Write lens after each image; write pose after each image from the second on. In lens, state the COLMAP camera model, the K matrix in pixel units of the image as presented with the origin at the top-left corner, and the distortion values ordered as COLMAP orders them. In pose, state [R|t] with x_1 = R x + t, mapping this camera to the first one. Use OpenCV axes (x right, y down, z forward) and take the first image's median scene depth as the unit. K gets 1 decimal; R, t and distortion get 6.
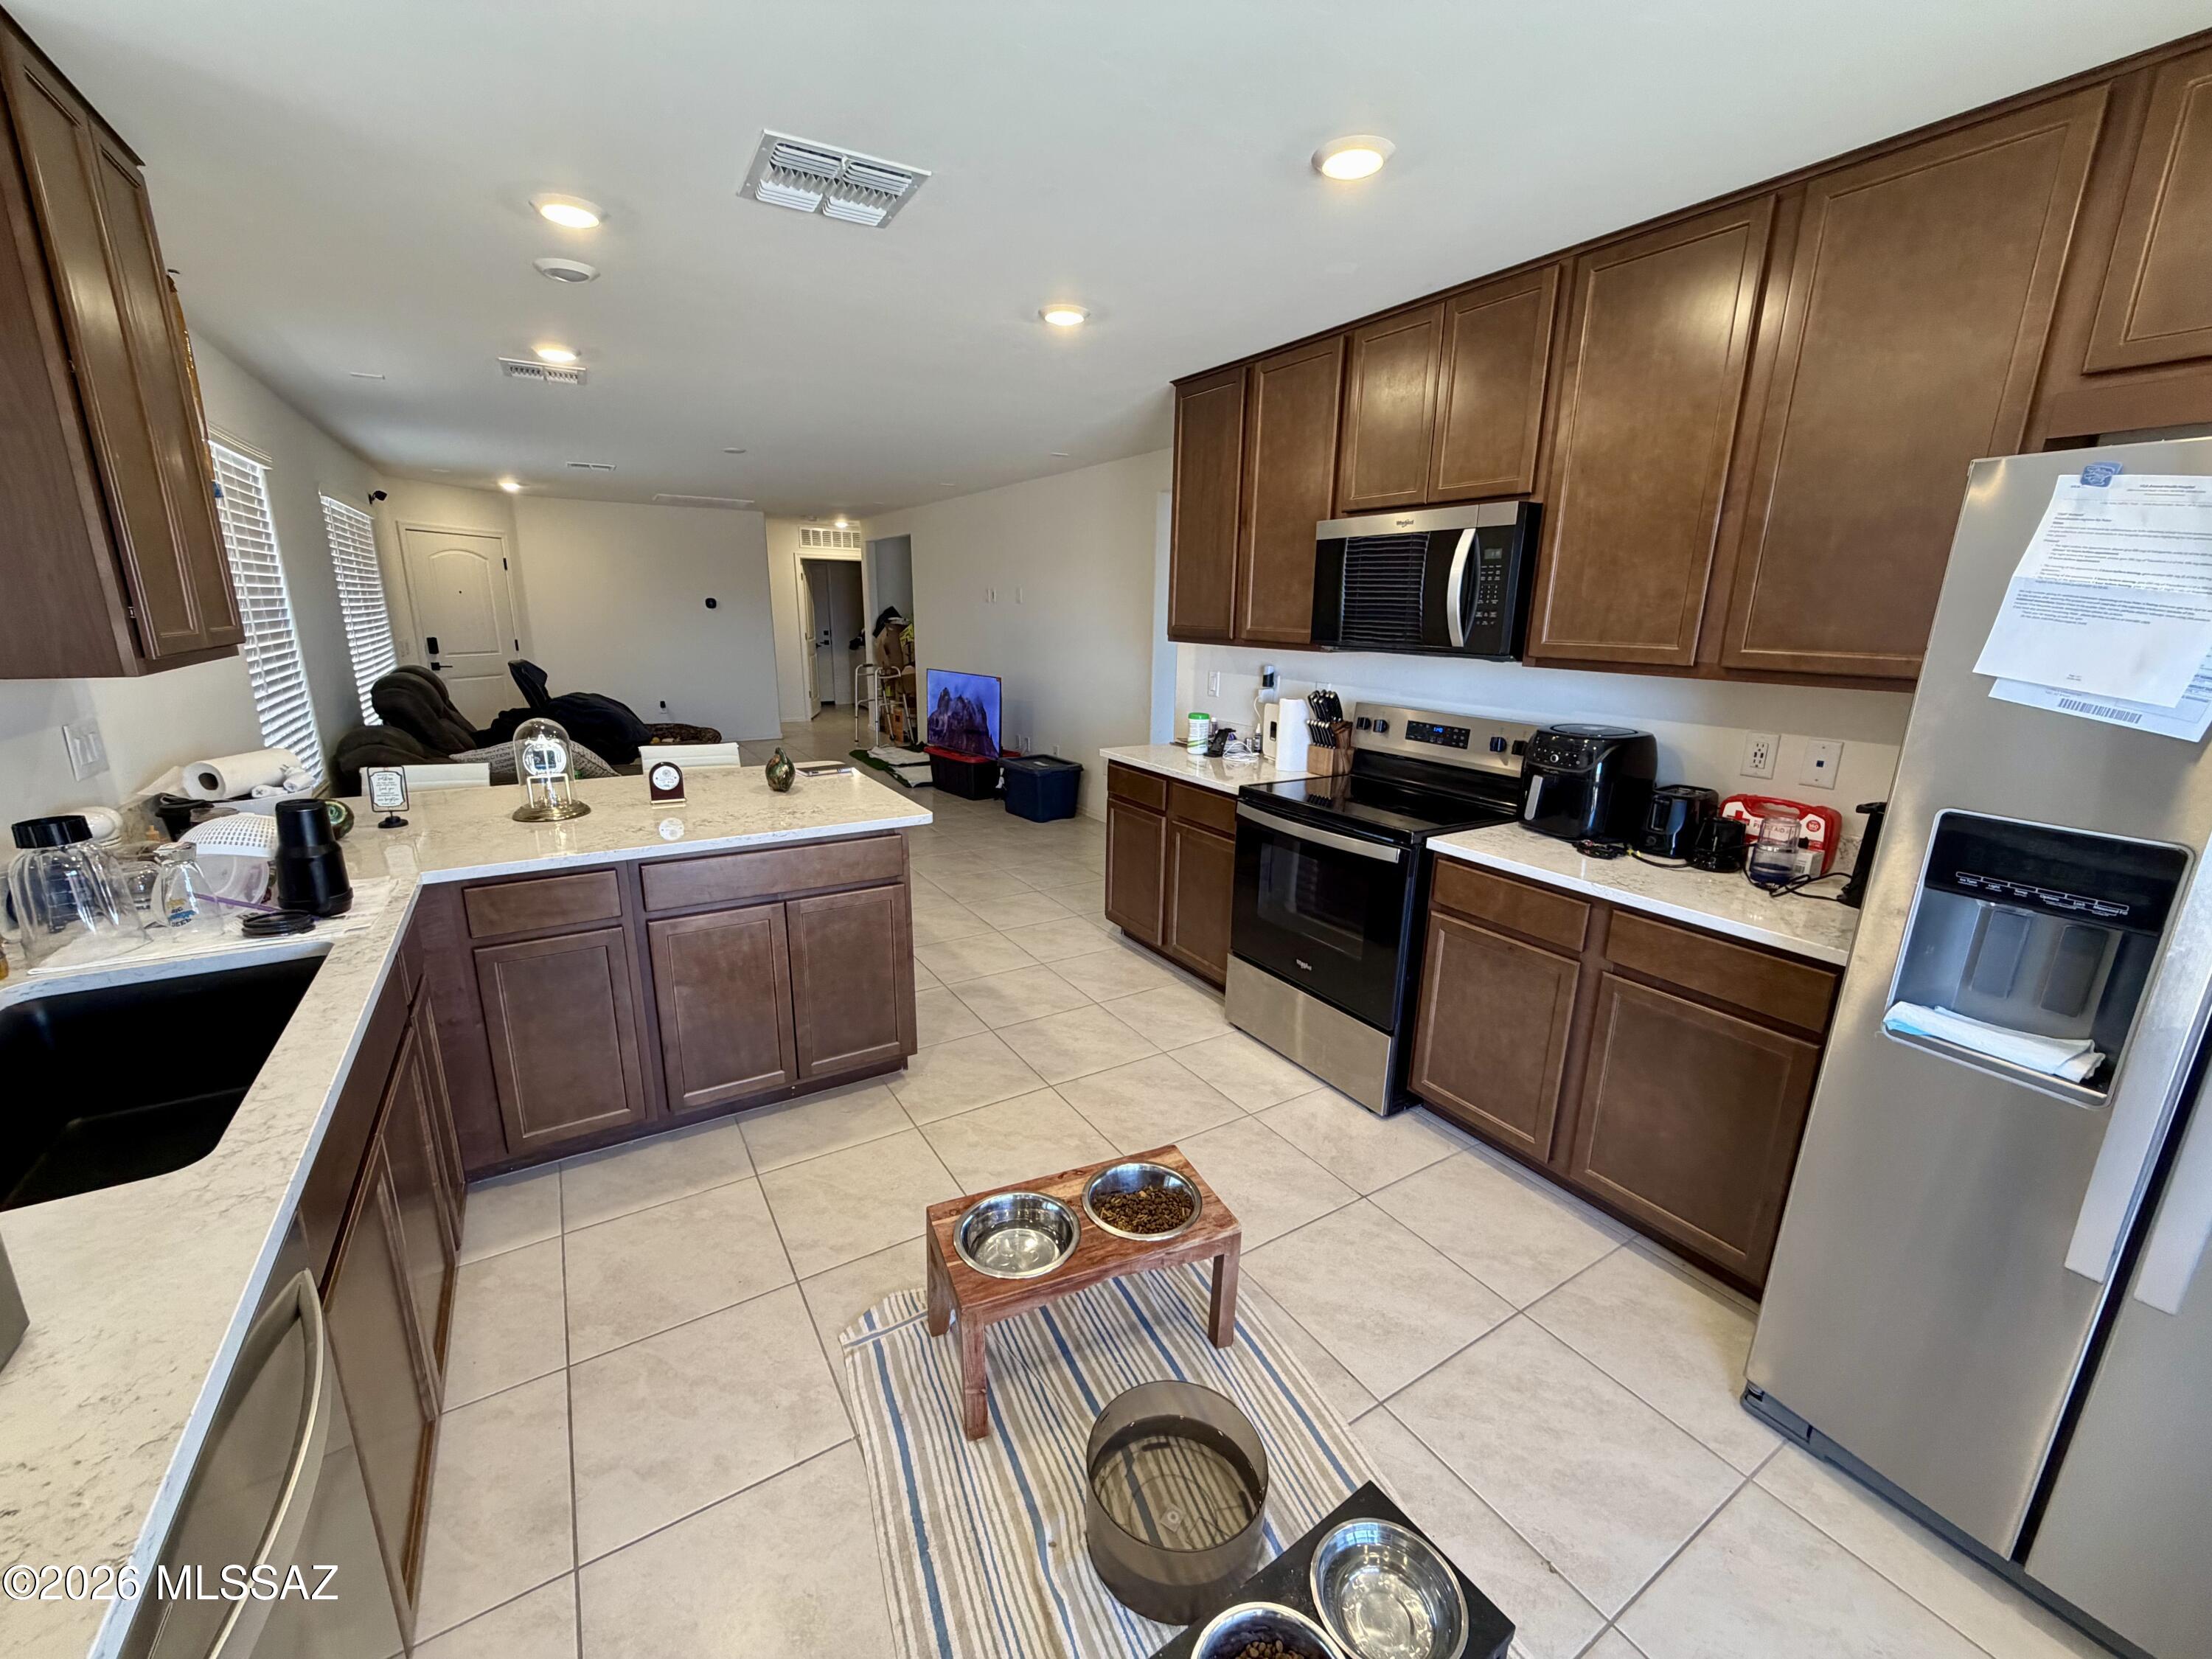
lens RADIAL K [[880.1, 0, 1099.5], [0, 880.1, 825.3], [0, 0, 1]] dist [0.001651, 0.000254]
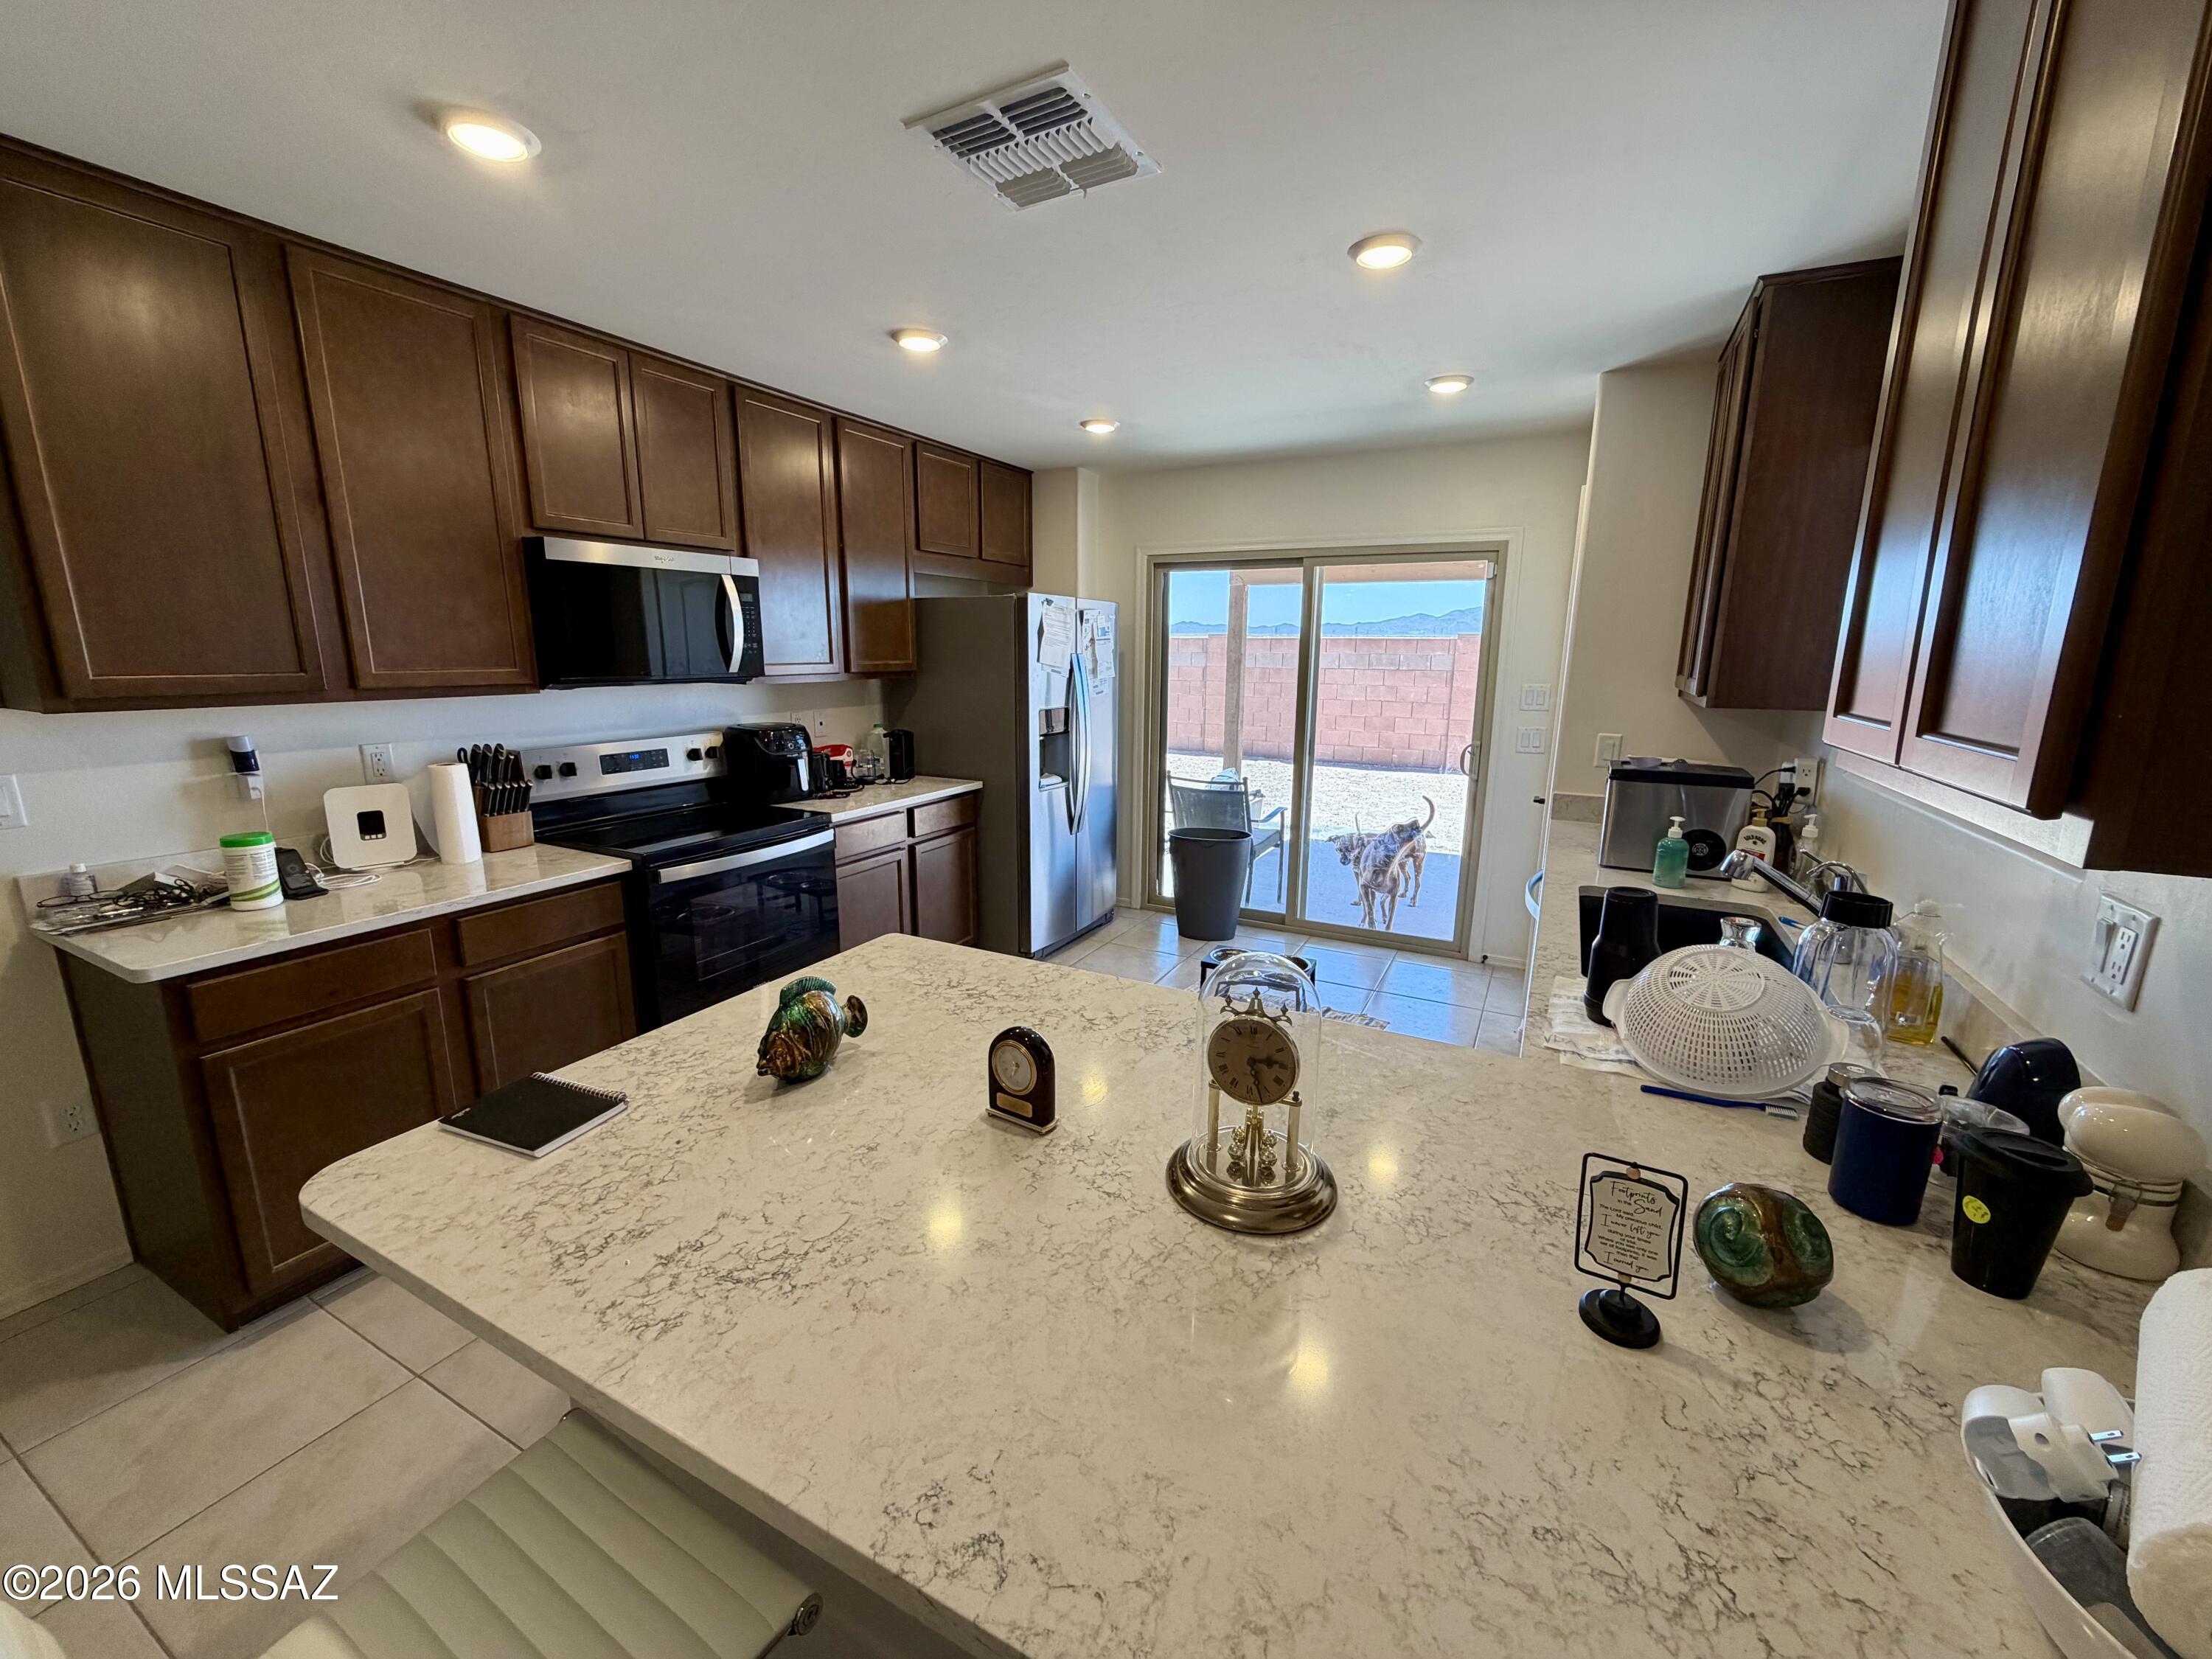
lens RADIAL K [[880.1, 0, 1099.5], [0, 880.1, 825.3], [0, 0, 1]] dist [0.001651, 0.000254]
pose [[-0.509026, -0.173771, 0.843028, -0.781921], [0.209957, 0.924760, 0.317391, -0.249357], [-0.834752, 0.338560, -0.434243, 1.030385]]
